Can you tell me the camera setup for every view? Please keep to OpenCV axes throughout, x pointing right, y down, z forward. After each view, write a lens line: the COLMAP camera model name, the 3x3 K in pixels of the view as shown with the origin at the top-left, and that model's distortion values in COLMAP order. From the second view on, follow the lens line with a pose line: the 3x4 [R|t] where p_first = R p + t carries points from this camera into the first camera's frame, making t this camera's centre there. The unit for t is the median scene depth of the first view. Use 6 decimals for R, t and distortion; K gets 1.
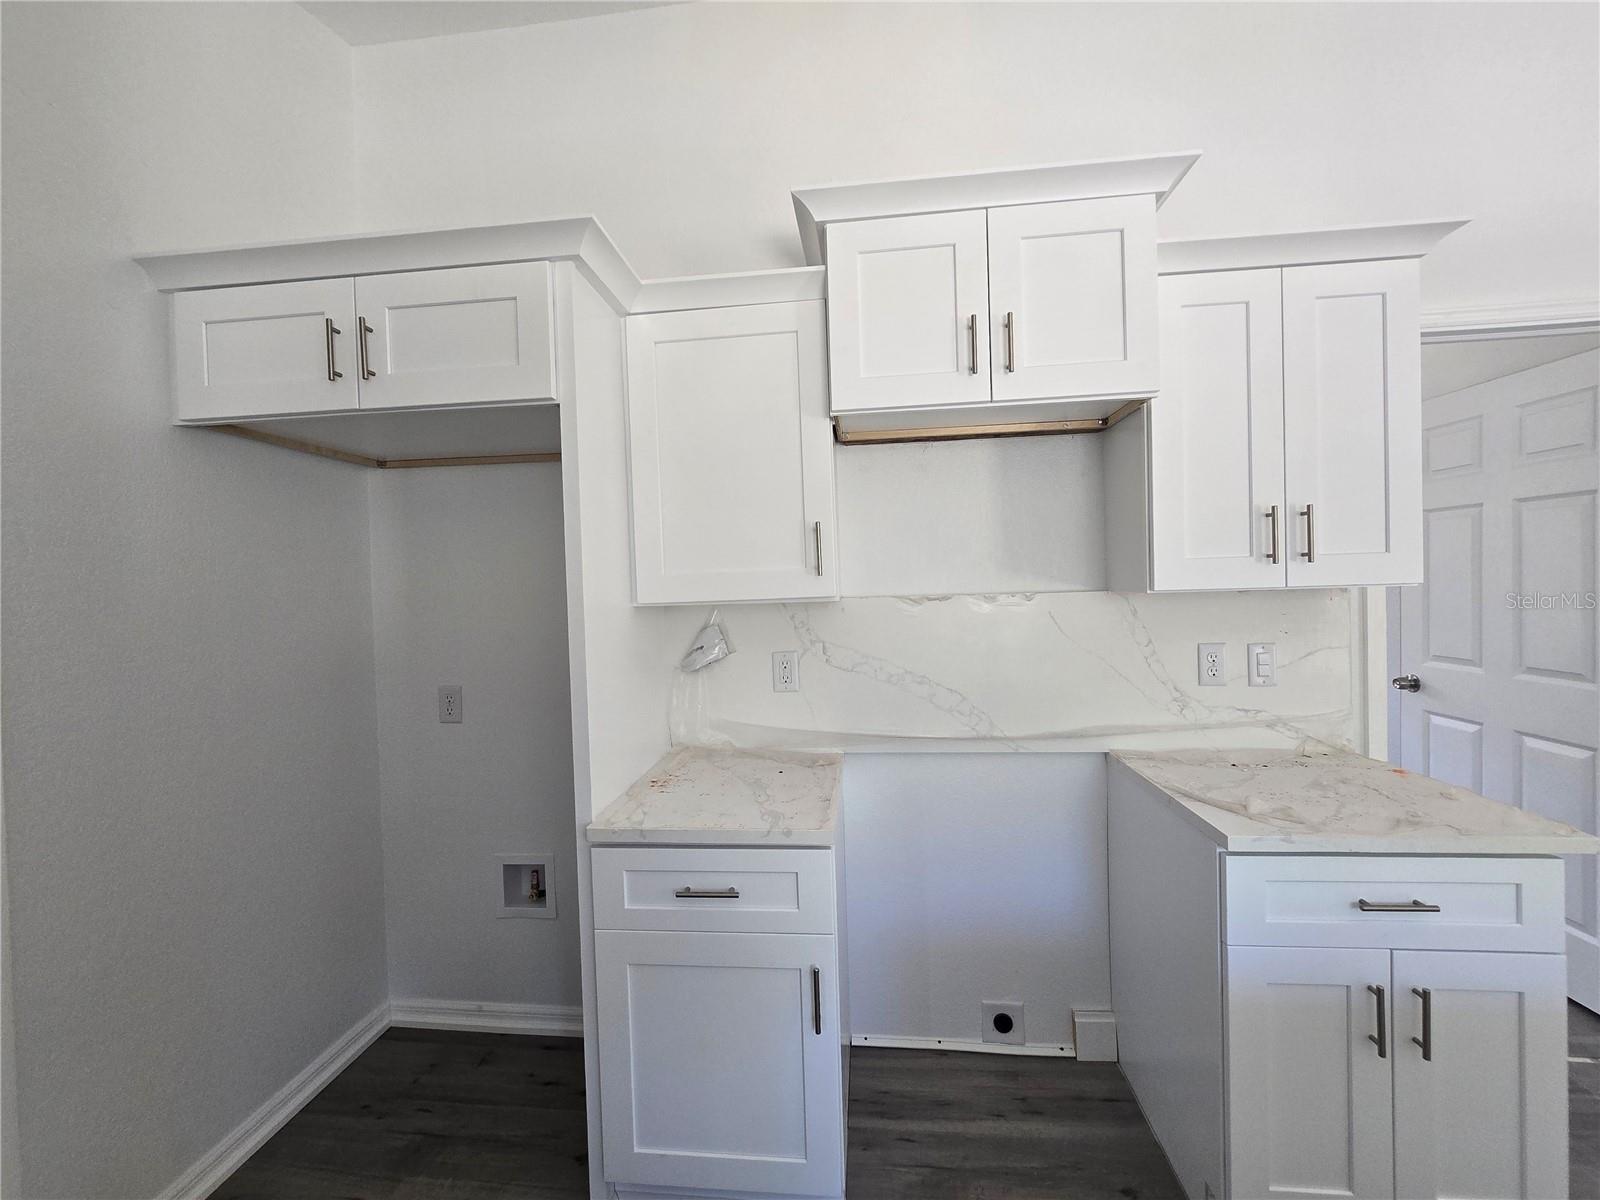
lens RADIAL K [[654.2, 0, 800.4], [0, 654.2, 595.7], [0, 0, 1]] dist [-0.004947, 0.000463]
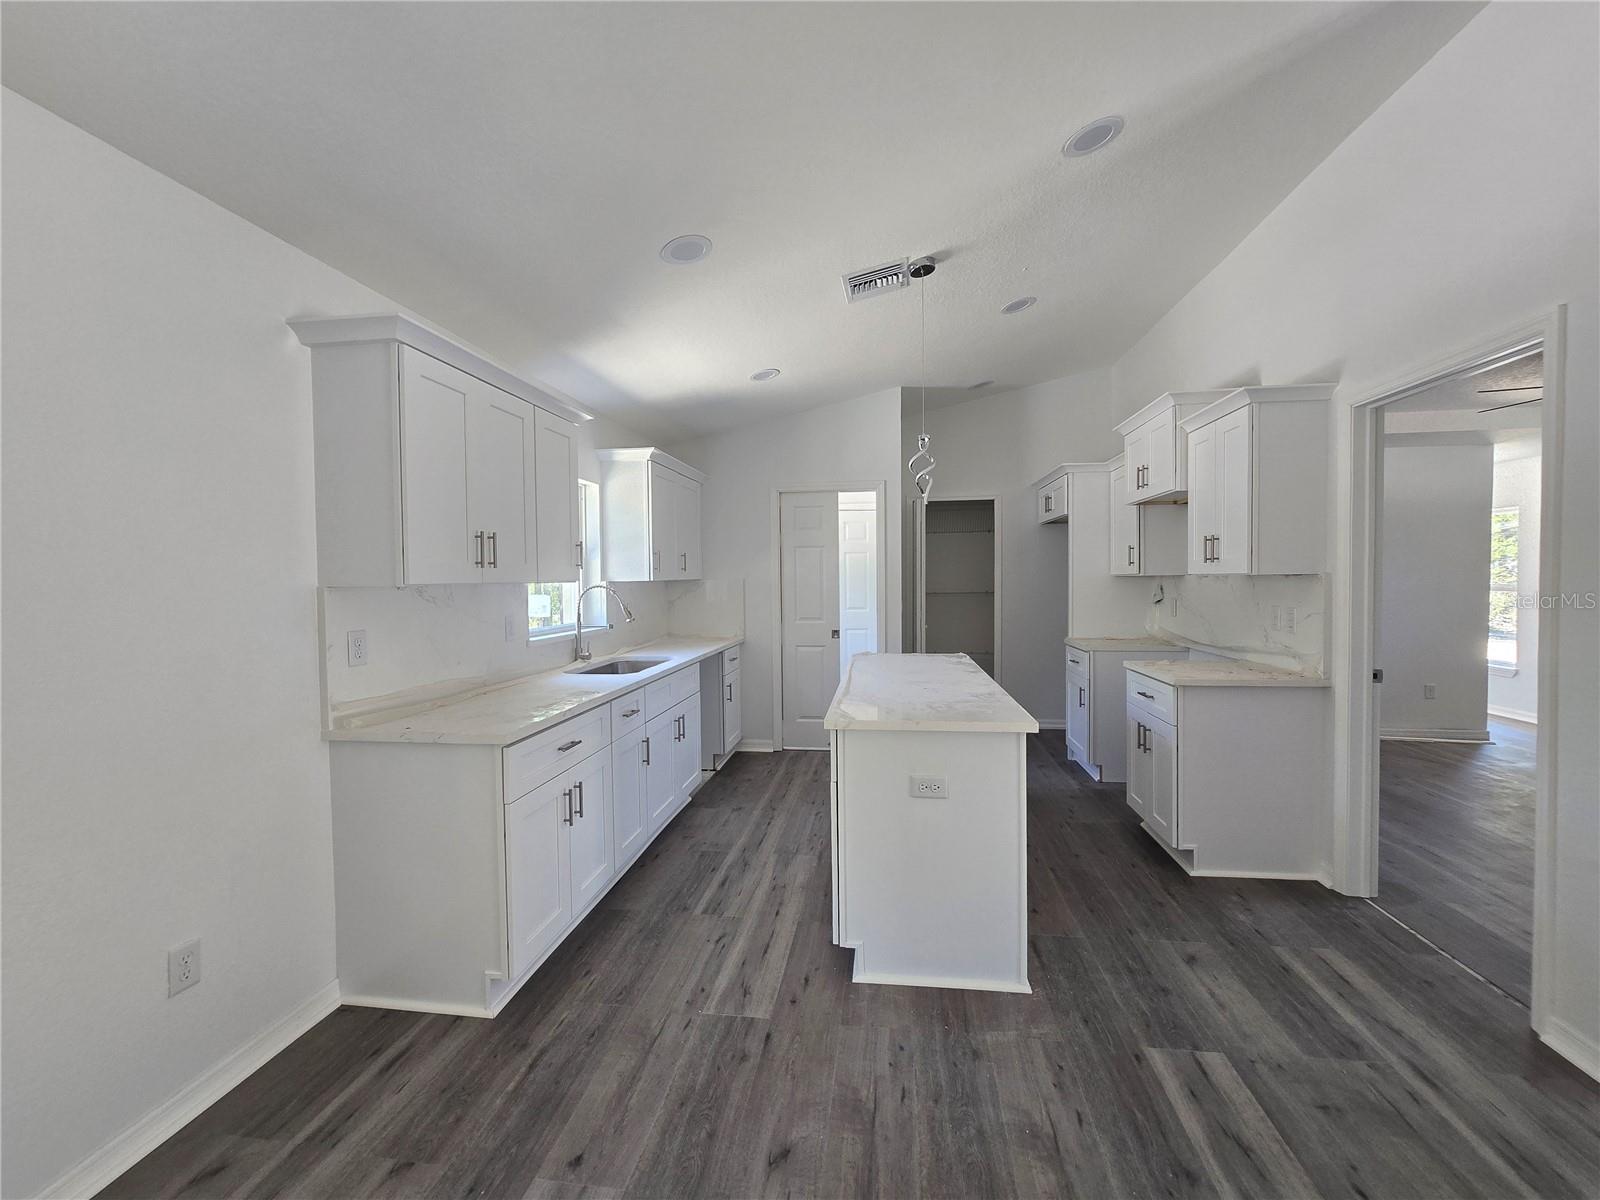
lens RADIAL K [[654.2, 0, 800.4], [0, 654.2, 595.7], [0, 0, 1]] dist [-0.004947, 0.000463]
pose [[-0.035060, 0.055978, -0.997816, 2.429017], [-0.005760, 0.998402, 0.056213, -0.045766], [0.999369, 0.007718, -0.034682, -0.214028]]
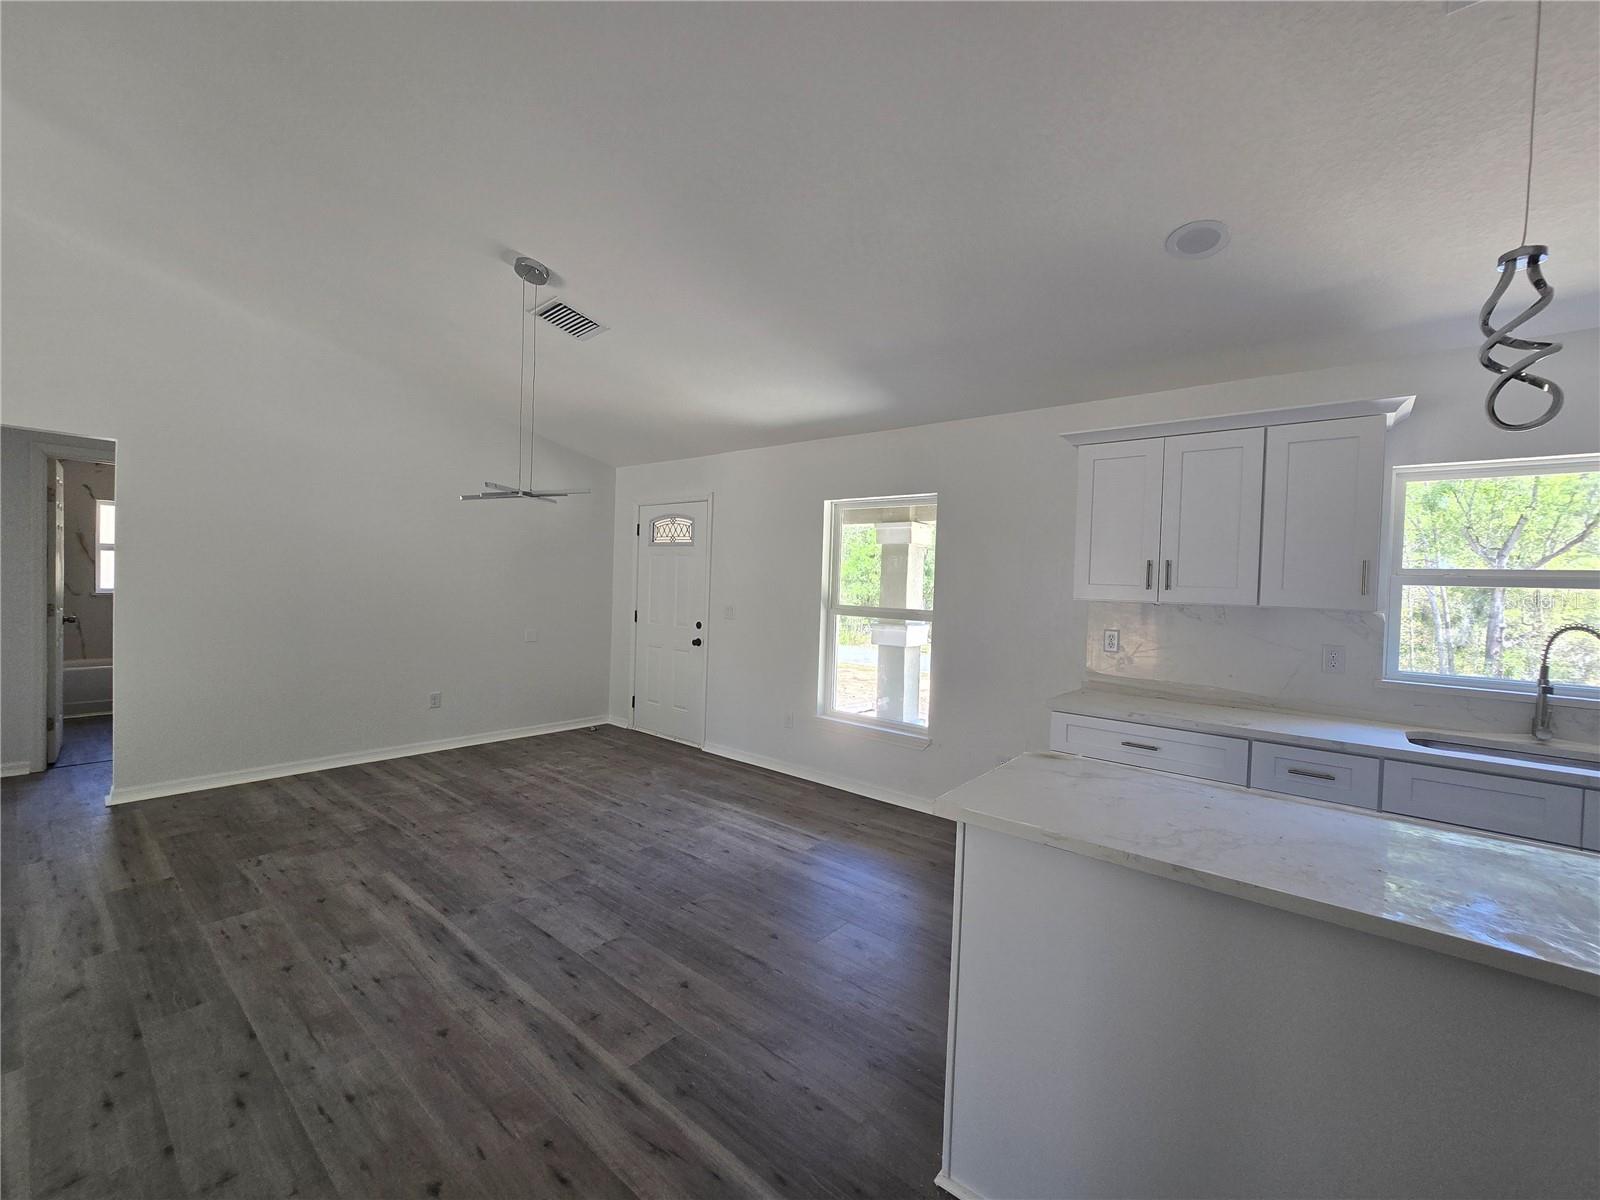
lens RADIAL K [[654.2, 0, 800.4], [0, 654.2, 595.7], [0, 0, 1]] dist [-0.004947, 0.000463]
pose [[-0.834928, -0.012620, 0.550215, 0.964464], [-0.001583, 0.999788, 0.020530, -0.041283], [-0.550357, 0.016270, -0.834771, 0.957174]]
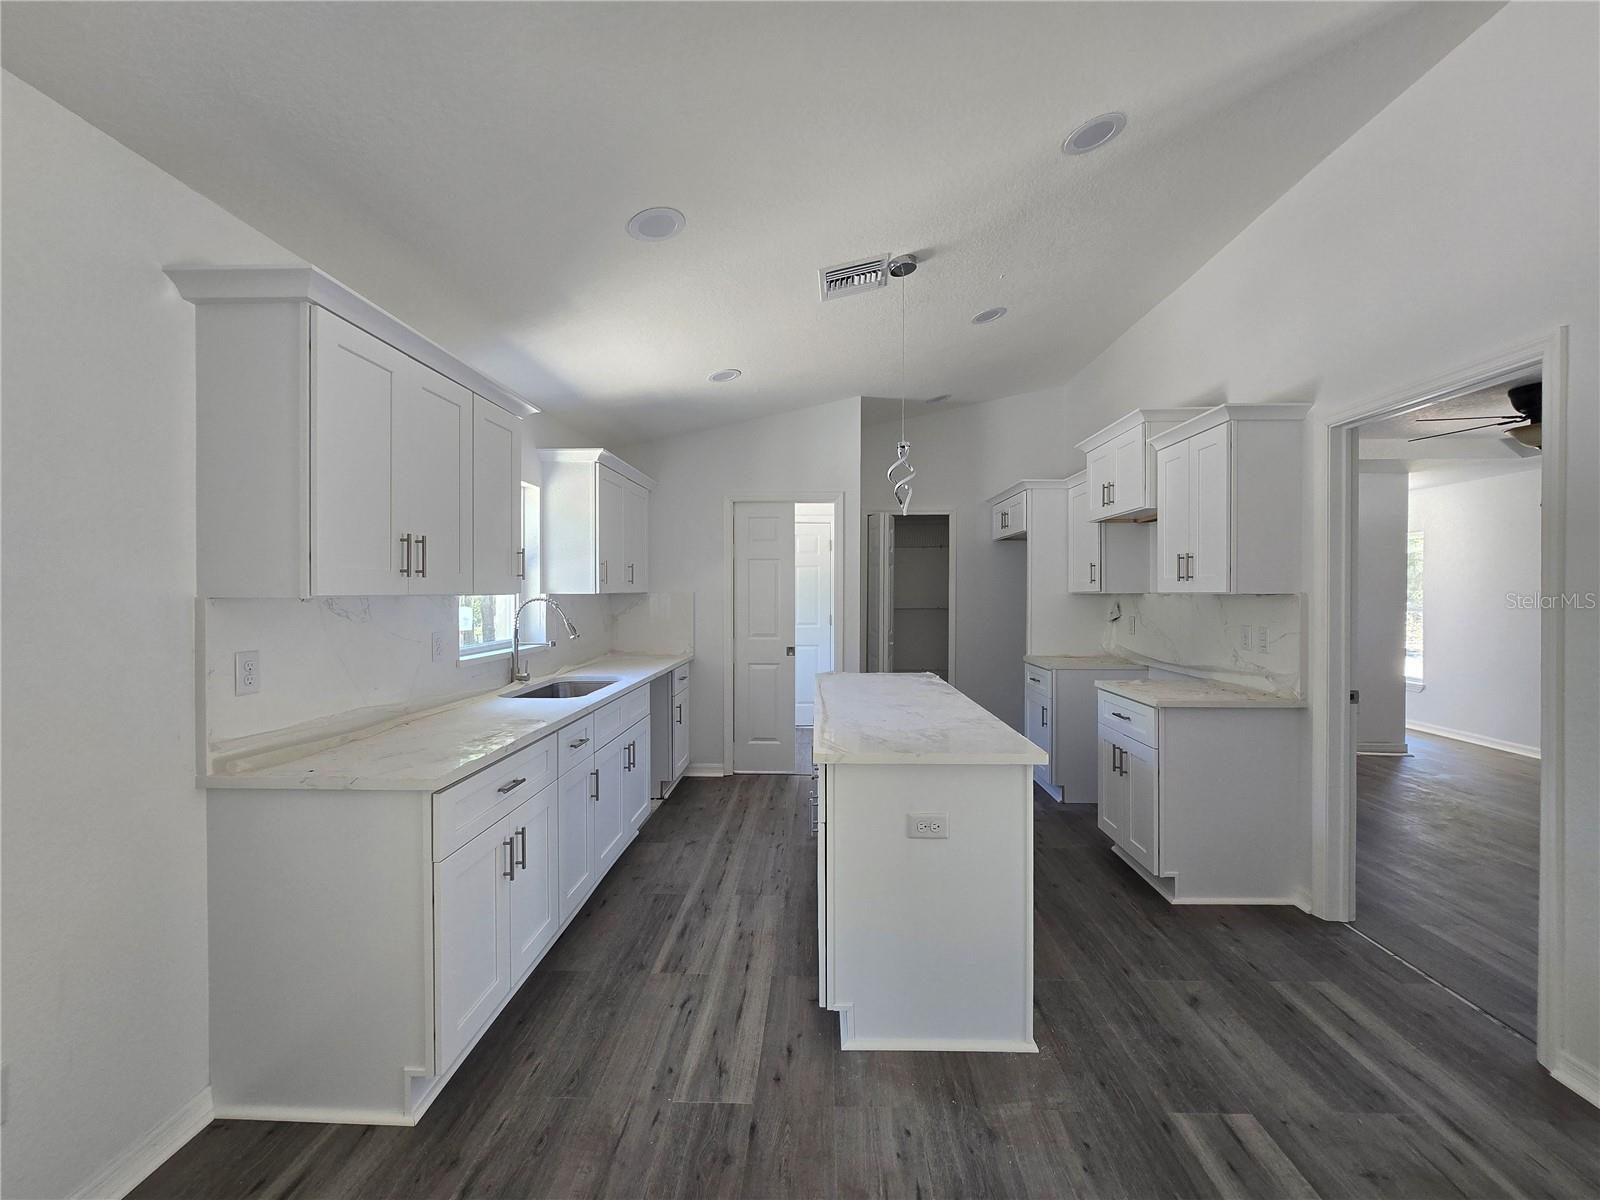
lens RADIAL K [[654.2, 0, 800.4], [0, 654.2, 595.7], [0, 0, 1]] dist [-0.004947, 0.000463]
pose [[0.066791, 0.034865, -0.997158, 2.293990], [-0.019126, 0.999250, 0.033657, -0.042668], [0.997584, 0.016823, 0.067408, -0.306846]]
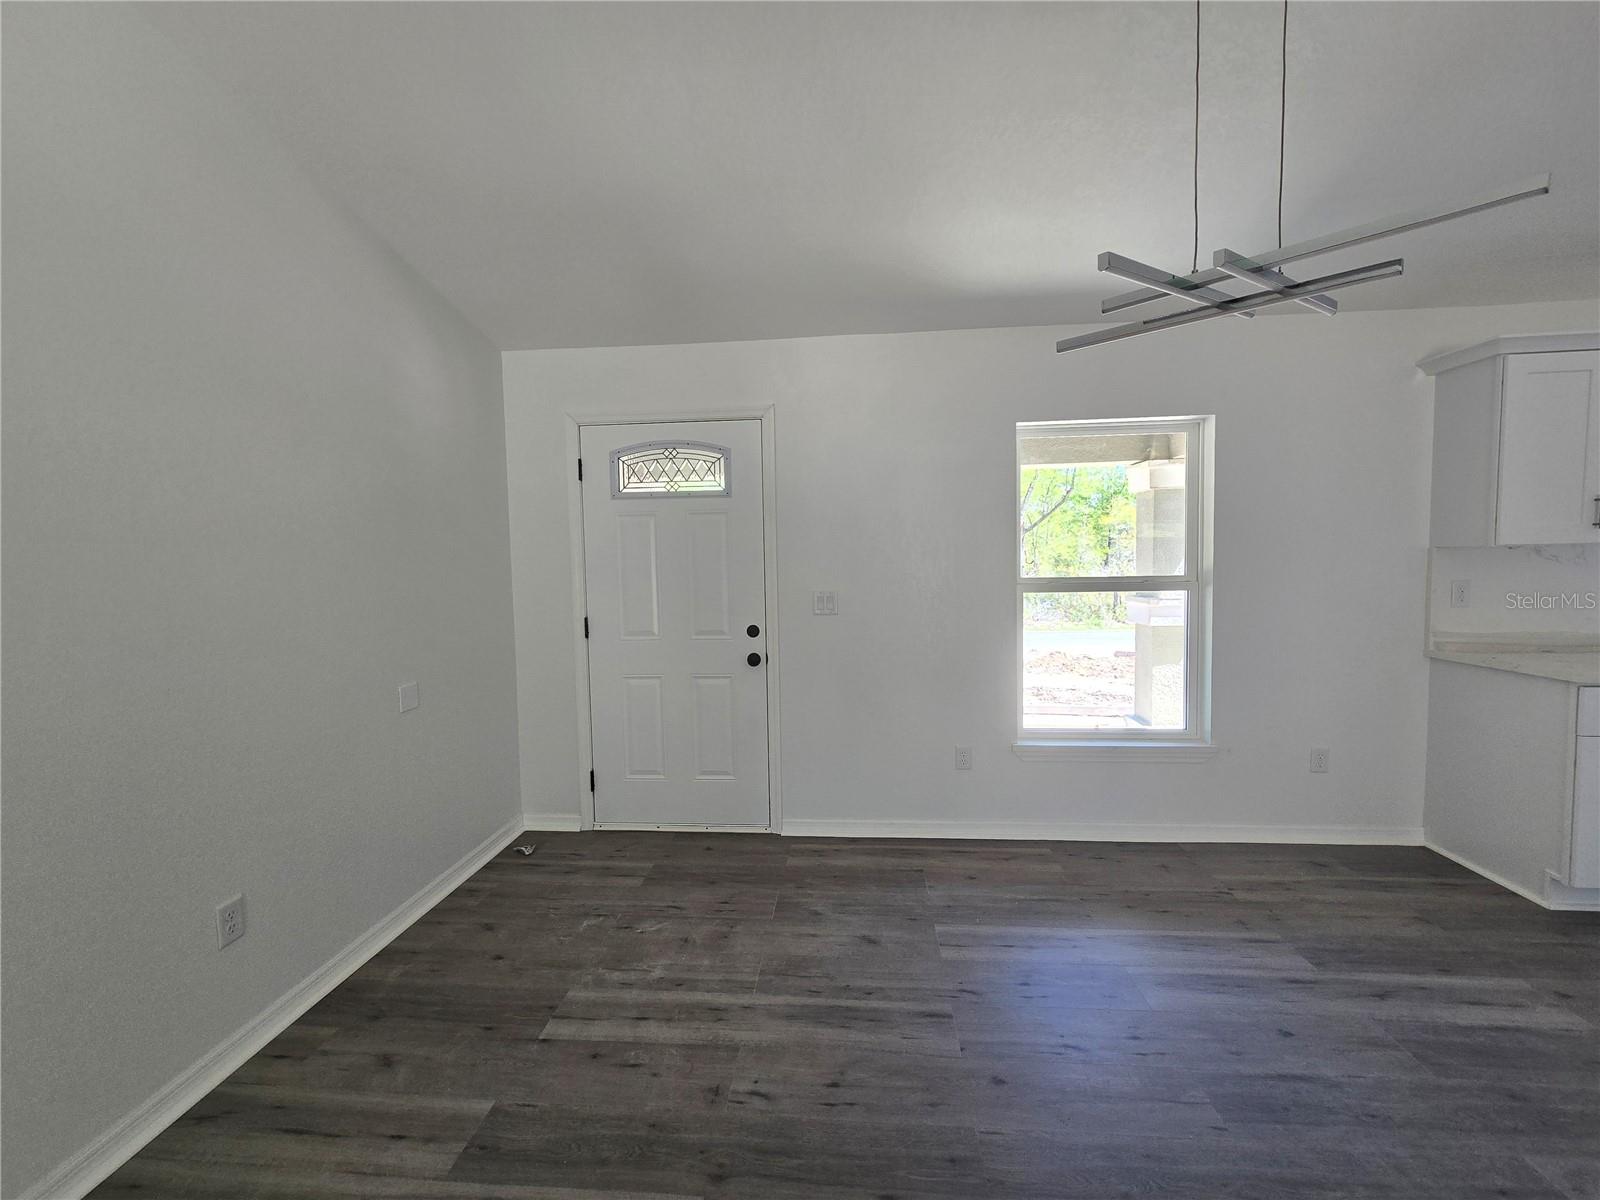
lens RADIAL K [[654.2, 0, 800.4], [0, 654.2, 595.7], [0, 0, 1]] dist [-0.004947, 0.000463]
pose [[-0.998658, 0.048776, -0.017434, 2.895757], [0.047259, 0.995769, 0.078811, -0.072361], [0.021204, 0.077881, -0.996737, 0.477845]]
